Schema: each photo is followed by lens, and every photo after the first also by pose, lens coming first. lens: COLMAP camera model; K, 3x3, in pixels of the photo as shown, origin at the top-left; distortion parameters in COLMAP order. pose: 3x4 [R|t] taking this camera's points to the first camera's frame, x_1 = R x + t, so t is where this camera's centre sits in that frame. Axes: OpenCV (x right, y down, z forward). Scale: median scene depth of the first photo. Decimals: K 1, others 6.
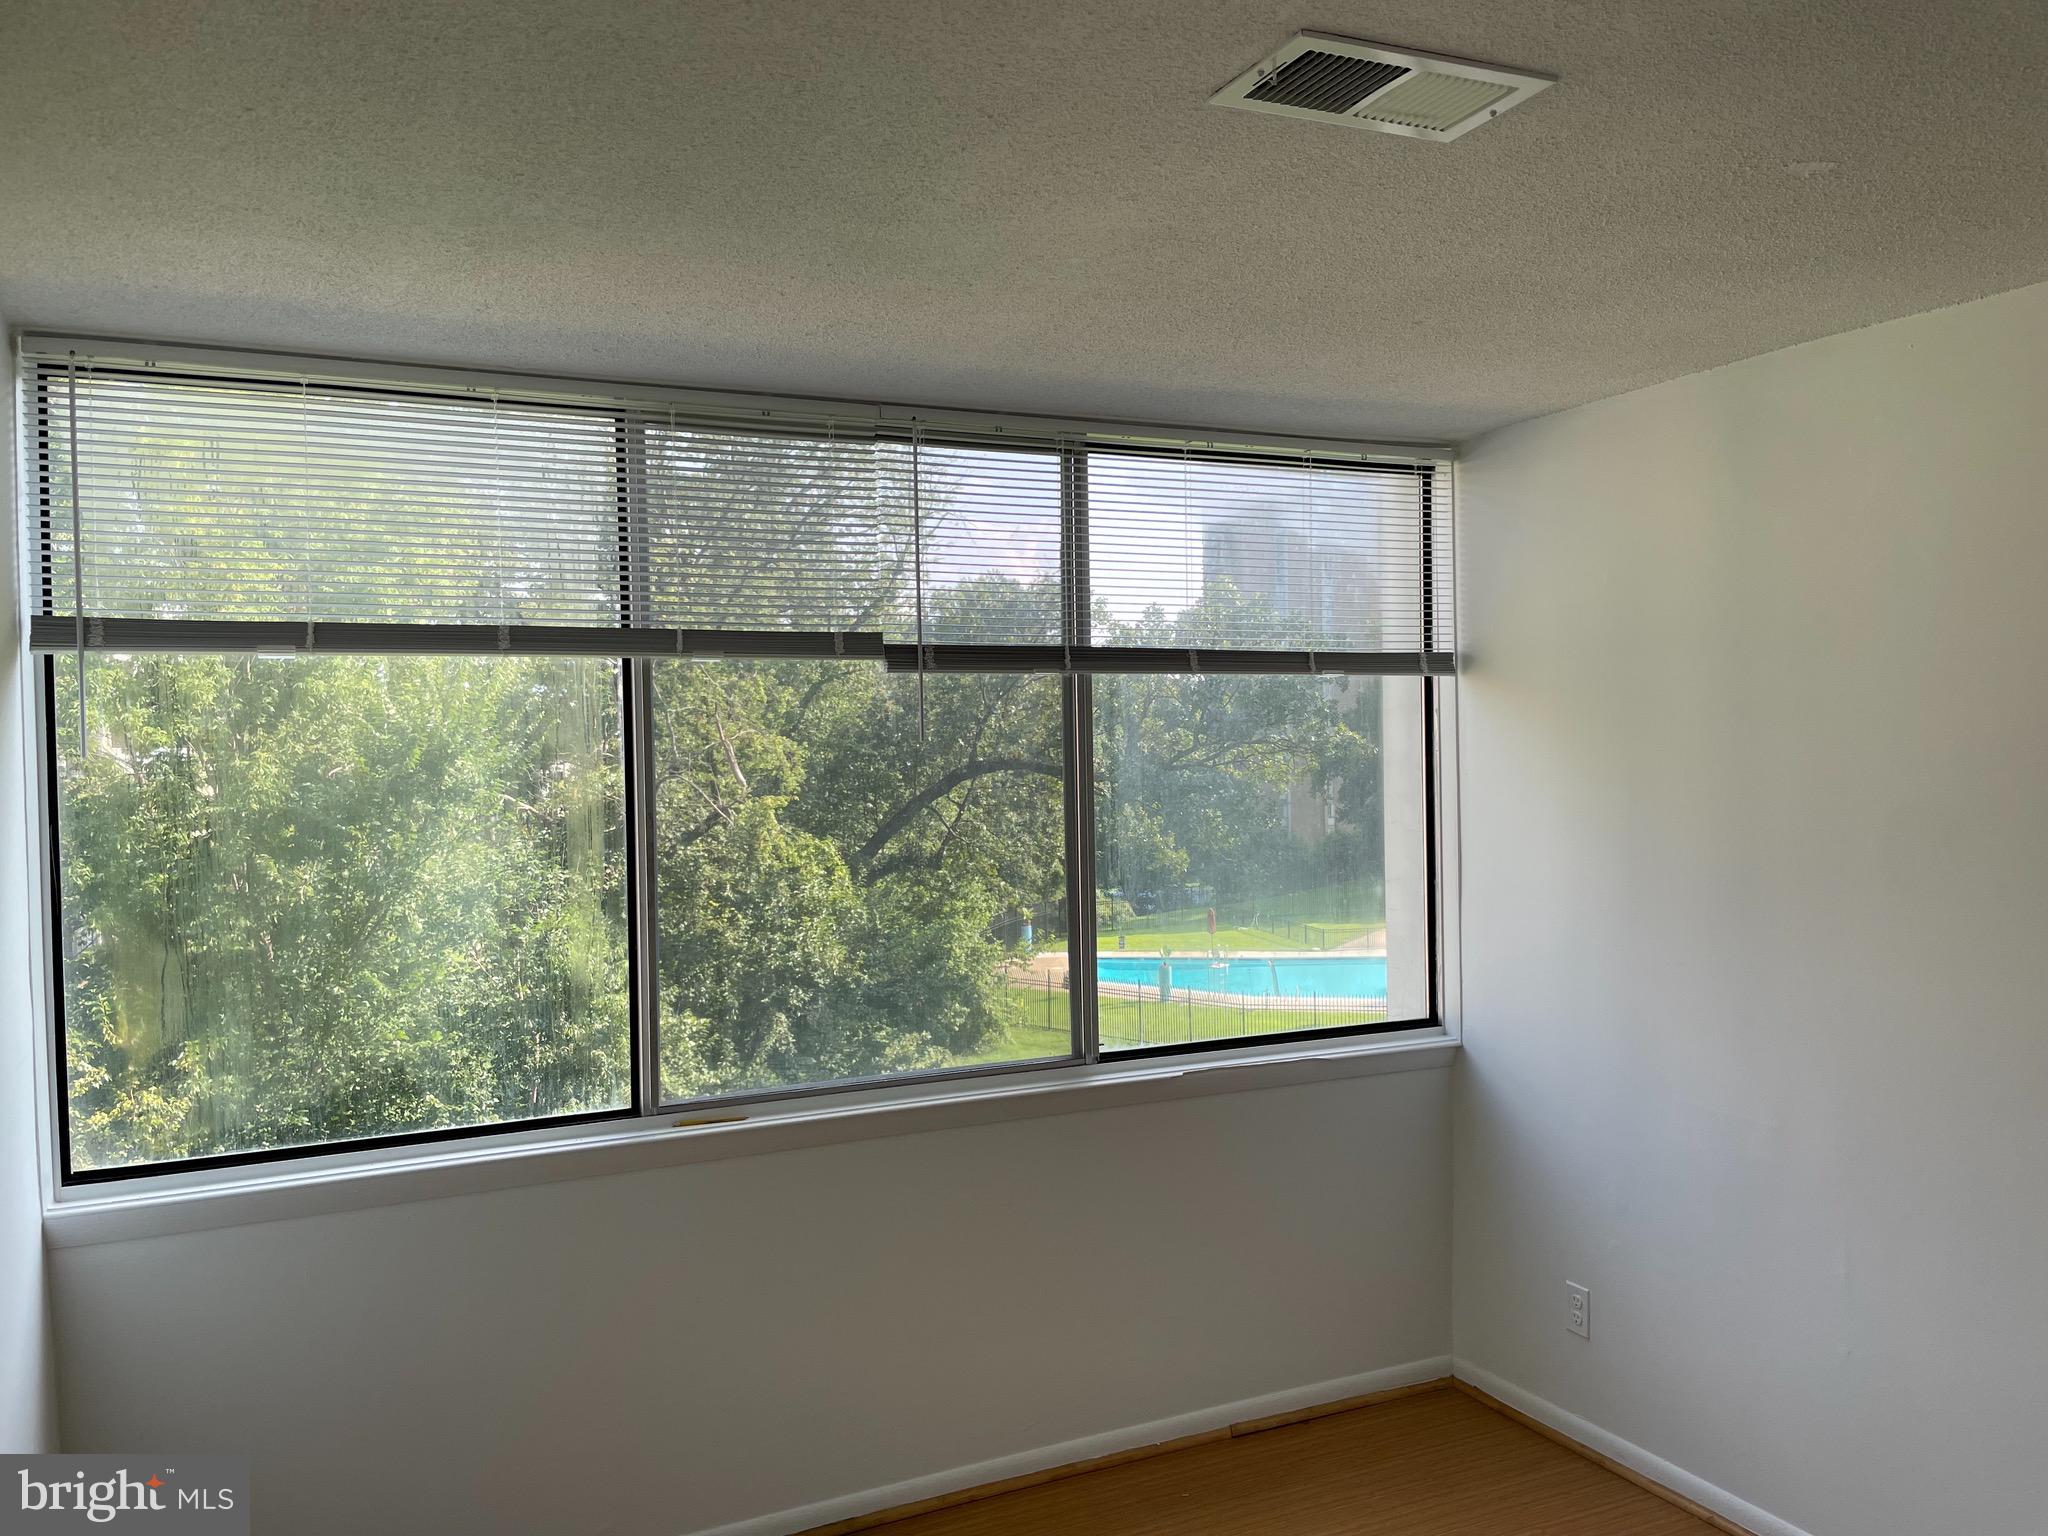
lens RADIAL K [[1549.8, 0, 1012.2], [0, 1549.8, 763.7], [0, 0, 1]] dist [0.083908, -0.120035]
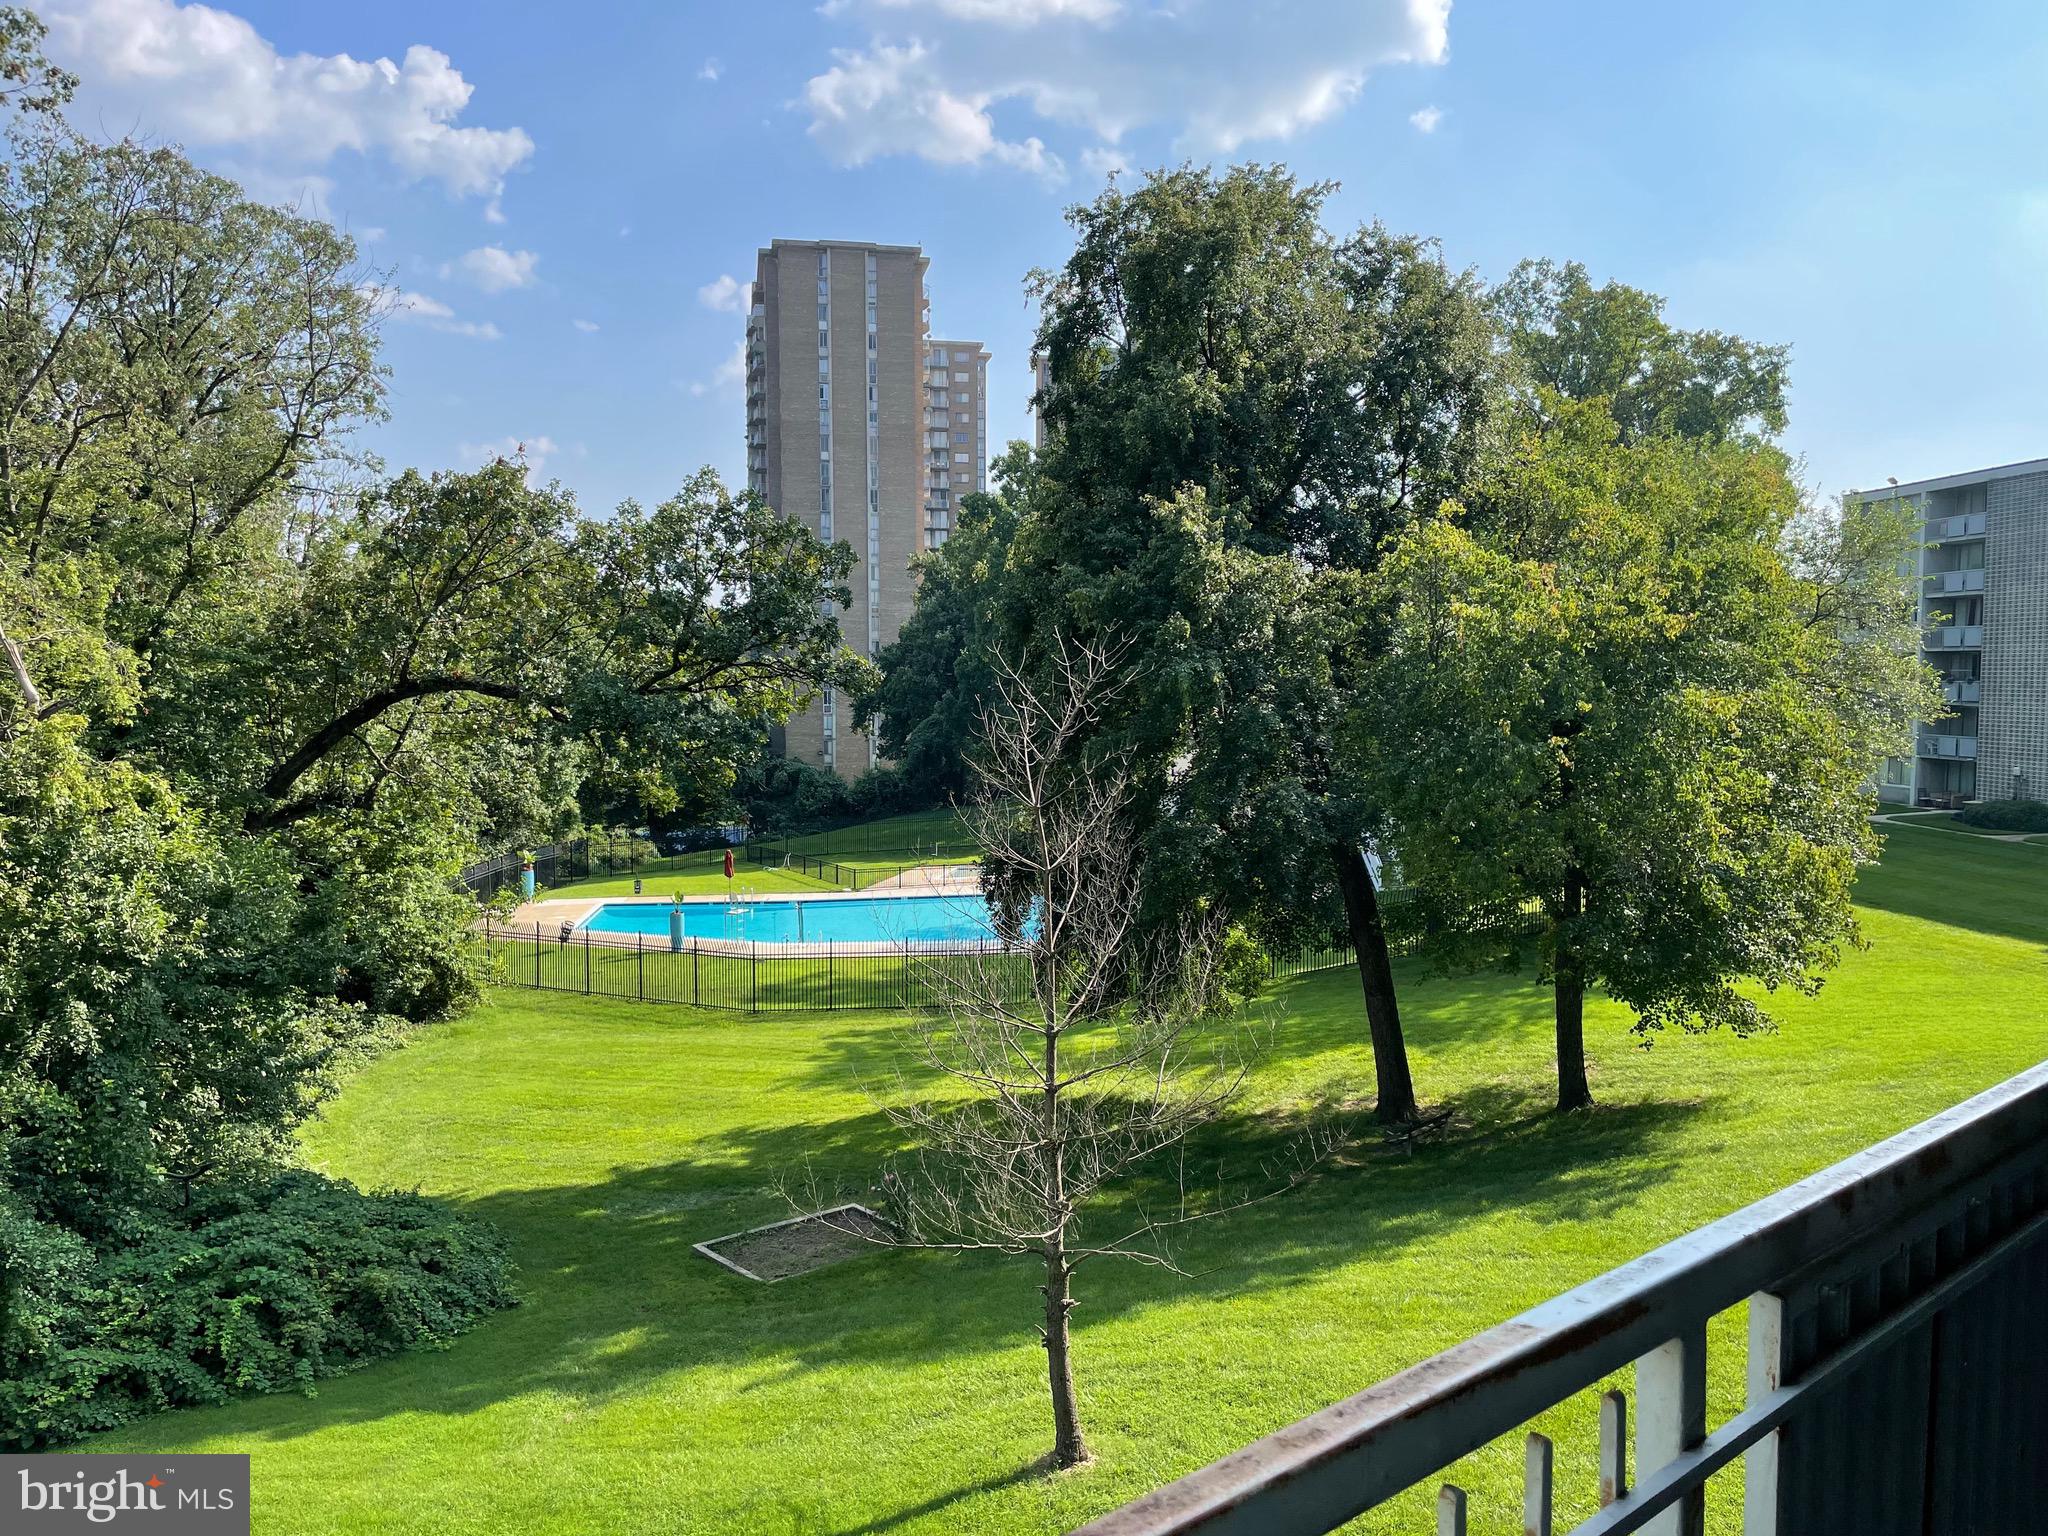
lens RADIAL K [[1551.0, 0, 1024.0], [0, 1551.0, 768.0], [0, 0, 1]] dist [0.083512, -0.122426]
pose [[0.958577, 0.006352, 0.284761, 0.467006], [-0.018747, 0.998991, 0.040821, 0.046896], [-0.284214, -0.044468, 0.957729, 0.922470]]
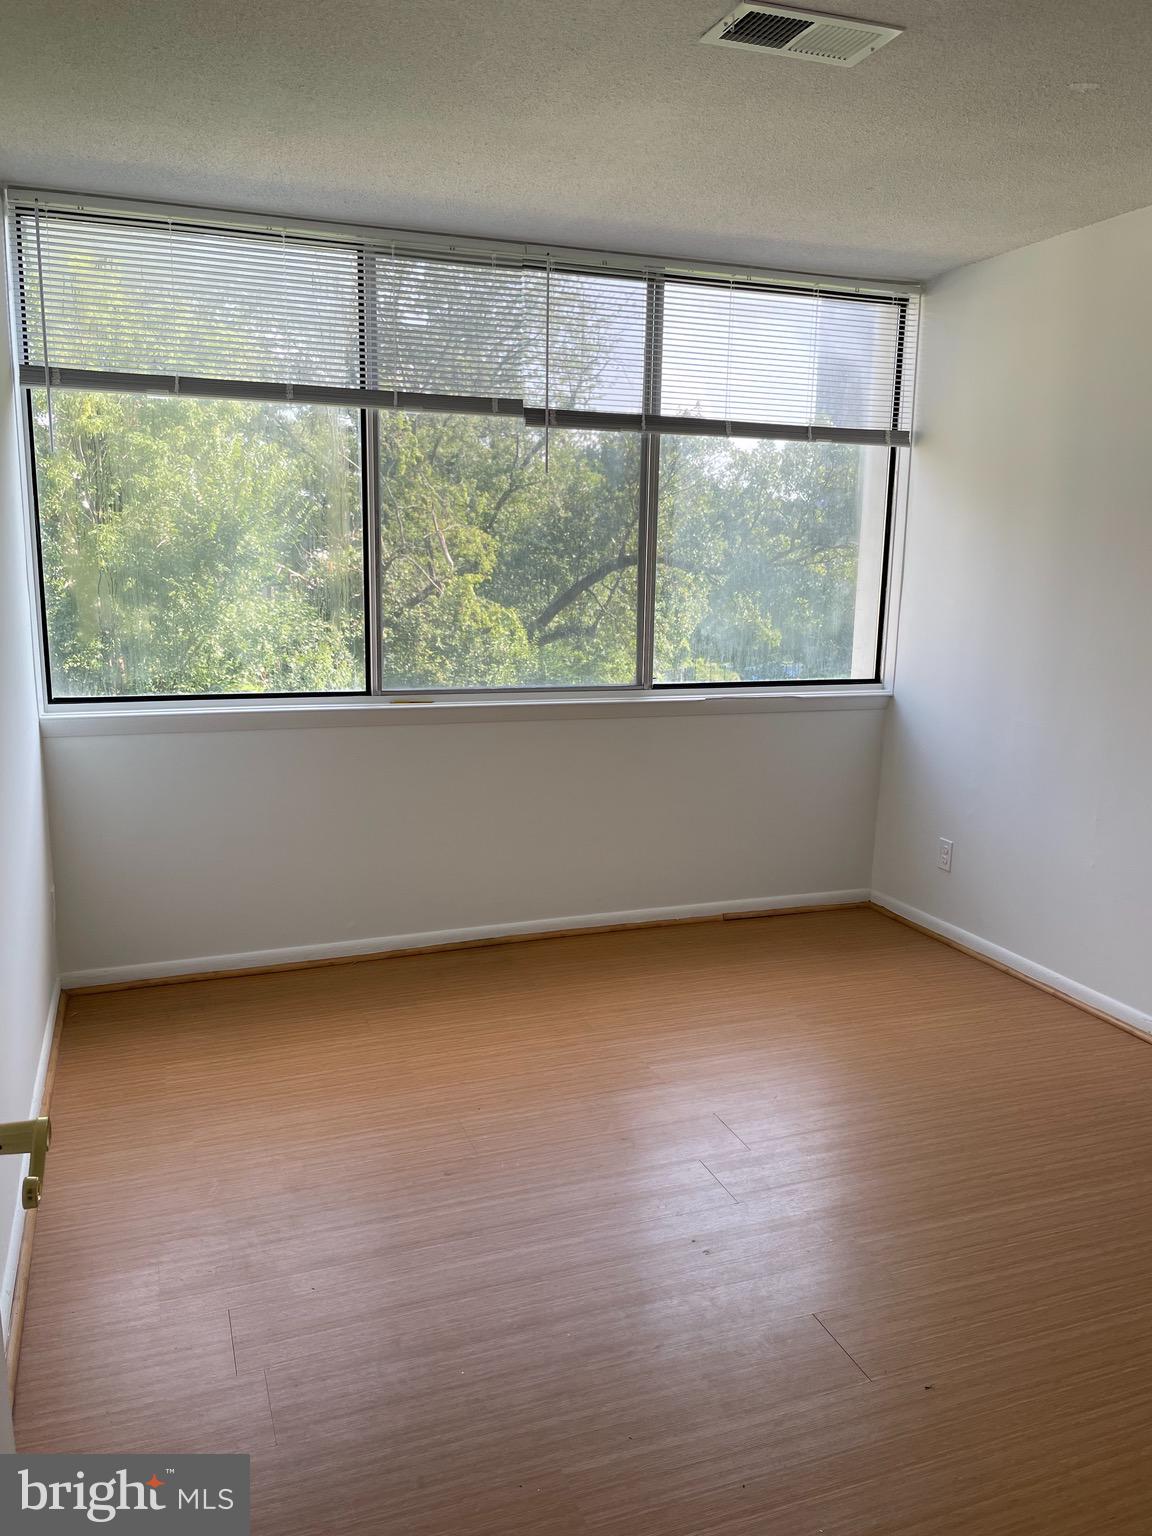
lens RADIAL K [[1162.3, 0, 553.4], [0, 1162.3, 764.4], [0, 0, 1]] dist [0.083908, -0.120035]
pose [[0.995520, 0.049510, -0.080554, 0.049159], [-0.035281, 0.984927, 0.169336, 0.062820], [0.087724, -0.165736, 0.982261, -0.179840]]
